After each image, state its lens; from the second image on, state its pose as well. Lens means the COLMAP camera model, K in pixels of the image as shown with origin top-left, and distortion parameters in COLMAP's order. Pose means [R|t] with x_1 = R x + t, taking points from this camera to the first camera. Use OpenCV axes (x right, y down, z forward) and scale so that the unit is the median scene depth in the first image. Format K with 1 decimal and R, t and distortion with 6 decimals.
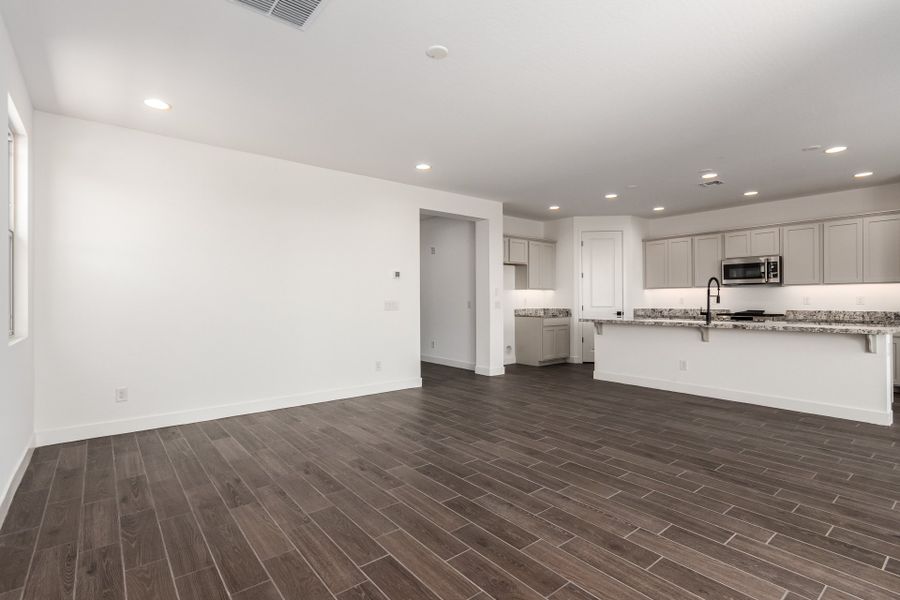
lens RADIAL K [[428.2, 0, 450.2], [0, 428.2, 295.7], [0, 0, 1]] dist [0.001792, 0.002802]
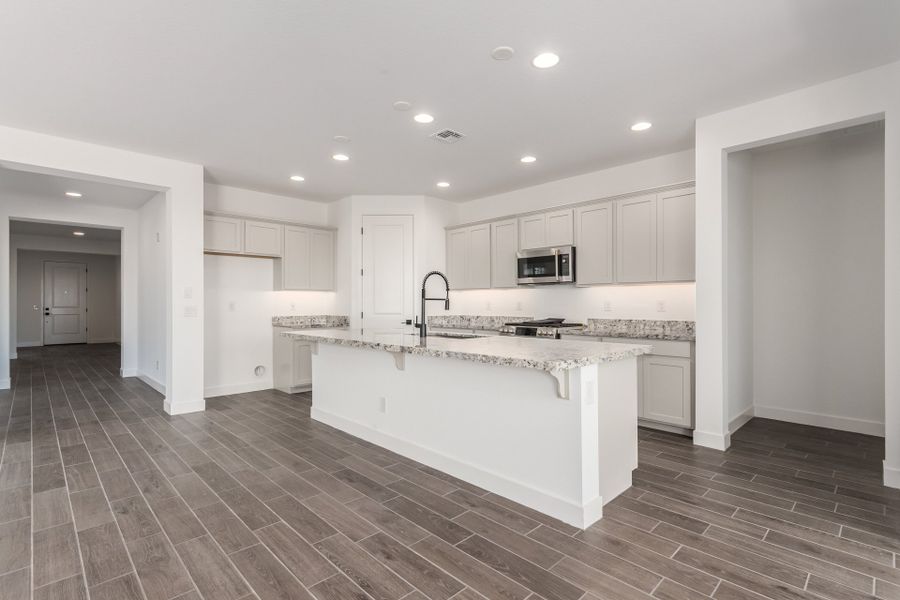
lens RADIAL K [[428.2, 0, 451.2], [0, 428.2, 298.9], [0, 0, 1]] dist [0.001792, 0.002802]
pose [[0.994799, 0.002995, 0.101812, 0.450902], [-0.002793, 0.999994, -0.002129, 0.001152], [-0.101817, 0.001834, 0.994801, 0.260092]]
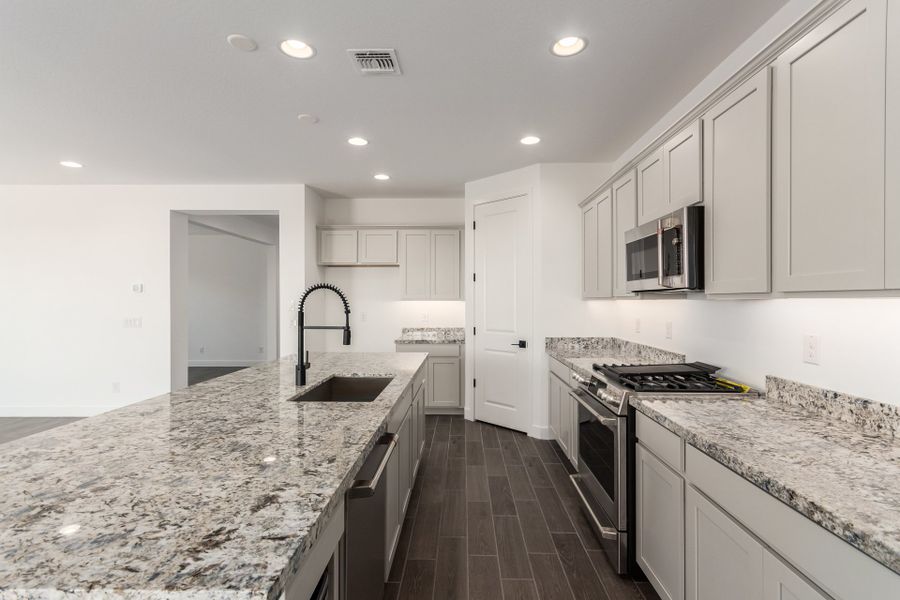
lens RADIAL K [[428.2, 0, 454.1], [0, 428.2, 303.2], [0, 0, 1]] dist [0.001792, 0.002802]
pose [[0.772289, 0.007541, -0.635226, 0.780547], [0.002898, 0.999877, 0.015393, -0.023692], [0.635264, -0.013728, 0.772173, 0.594281]]
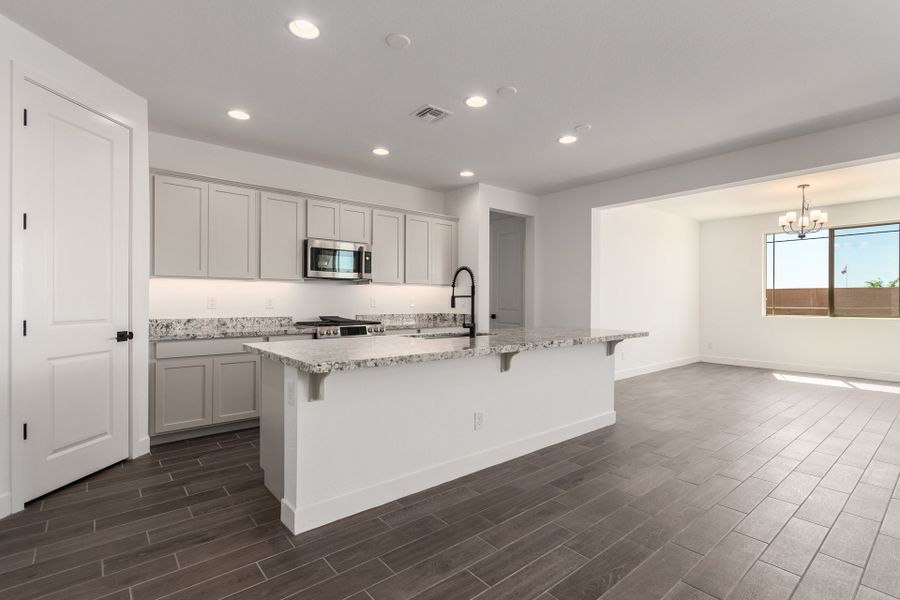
lens RADIAL K [[428.2, 0, 454.4], [0, 428.2, 300.6], [0, 0, 1]] dist [0.001792, 0.002802]
pose [[-0.030140, 0.002122, 0.999543, -0.010474], [-0.012713, 0.999916, -0.002506, 0.006751], [-0.999465, -0.012783, -0.030111, 0.816712]]
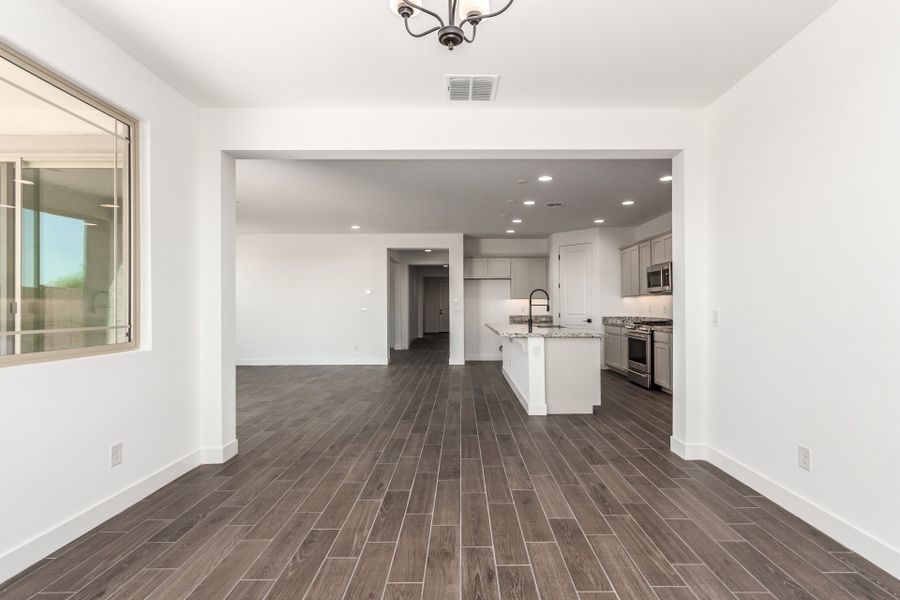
lens RADIAL K [[428.2, 0, 465.1], [0, 428.2, 305.3], [0, 0, 1]] dist [0.001792, 0.002802]
pose [[0.789663, -0.001280, -0.613540, 0.923606], [0.006213, 0.999963, 0.005911, -0.005947], [0.613510, -0.008480, 0.789642, -0.029693]]
